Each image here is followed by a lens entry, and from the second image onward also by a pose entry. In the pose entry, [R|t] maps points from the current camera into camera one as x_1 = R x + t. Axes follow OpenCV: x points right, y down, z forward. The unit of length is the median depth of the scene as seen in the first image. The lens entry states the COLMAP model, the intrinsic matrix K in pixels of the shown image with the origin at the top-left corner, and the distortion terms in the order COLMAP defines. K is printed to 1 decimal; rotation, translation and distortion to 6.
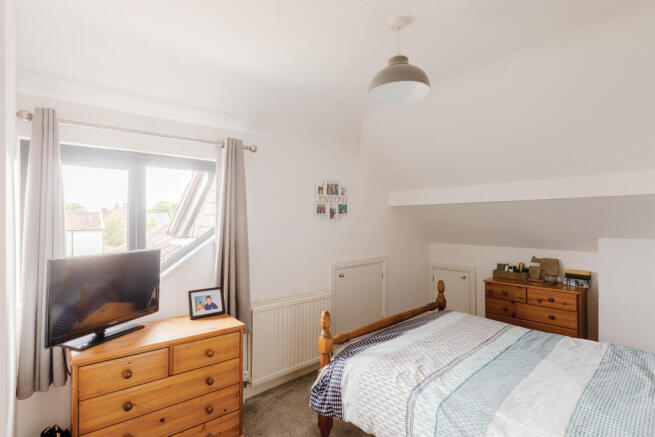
lens RADIAL K [[322.0, 0, 327.5], [0, 322.0, 218.7], [0, 0, 1]] dist [-0.024357, 0.004501]
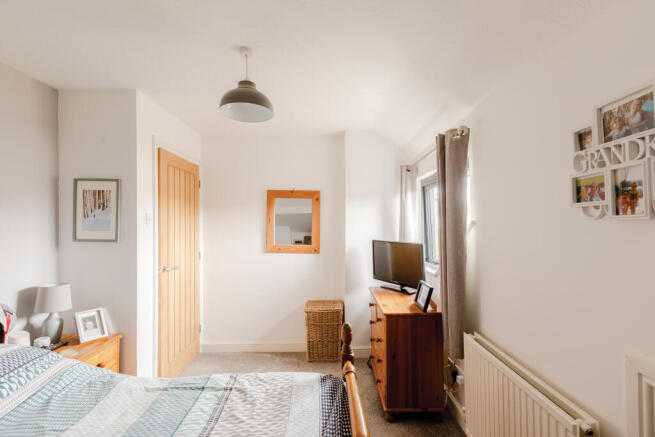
lens RADIAL K [[301.0, 0, 327.9], [0, 301.0, 216.7], [0, 0, 1]] dist [-0.029619, 0.000271]
pose [[-0.665886, -0.000763, -0.746053, 0.431042], [0.017112, 0.999721, -0.016296, 0.002116], [0.745857, -0.023617, -0.665687, 1.001688]]
